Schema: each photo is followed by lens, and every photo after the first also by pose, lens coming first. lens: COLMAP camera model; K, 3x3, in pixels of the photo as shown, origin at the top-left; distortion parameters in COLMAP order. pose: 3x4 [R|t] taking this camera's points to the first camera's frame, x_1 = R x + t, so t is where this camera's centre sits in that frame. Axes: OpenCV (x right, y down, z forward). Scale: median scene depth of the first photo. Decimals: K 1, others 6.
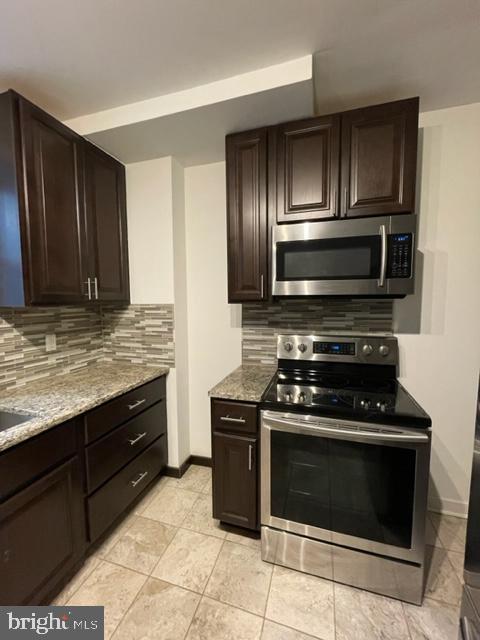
lens RADIAL K [[259.8, 0, 239.7], [0, 259.8, 319.7], [0, 0, 1]] dist [-0.004009, -0.000077]
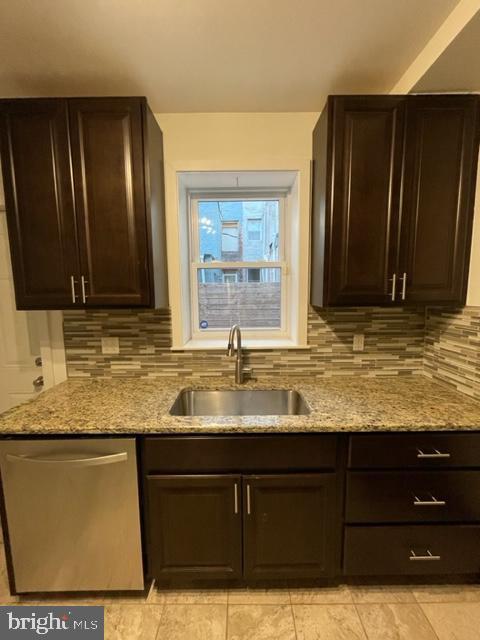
lens RADIAL K [[259.8, 0, 240.2], [0, 259.8, 320.5], [0, 0, 1]] dist [-0.004009, -0.000077]
pose [[0.299835, 0.106016, -0.948082, 0.059902], [-0.065392, 0.993752, 0.090443, -0.053726], [0.951747, 0.034879, 0.304894, 0.273993]]
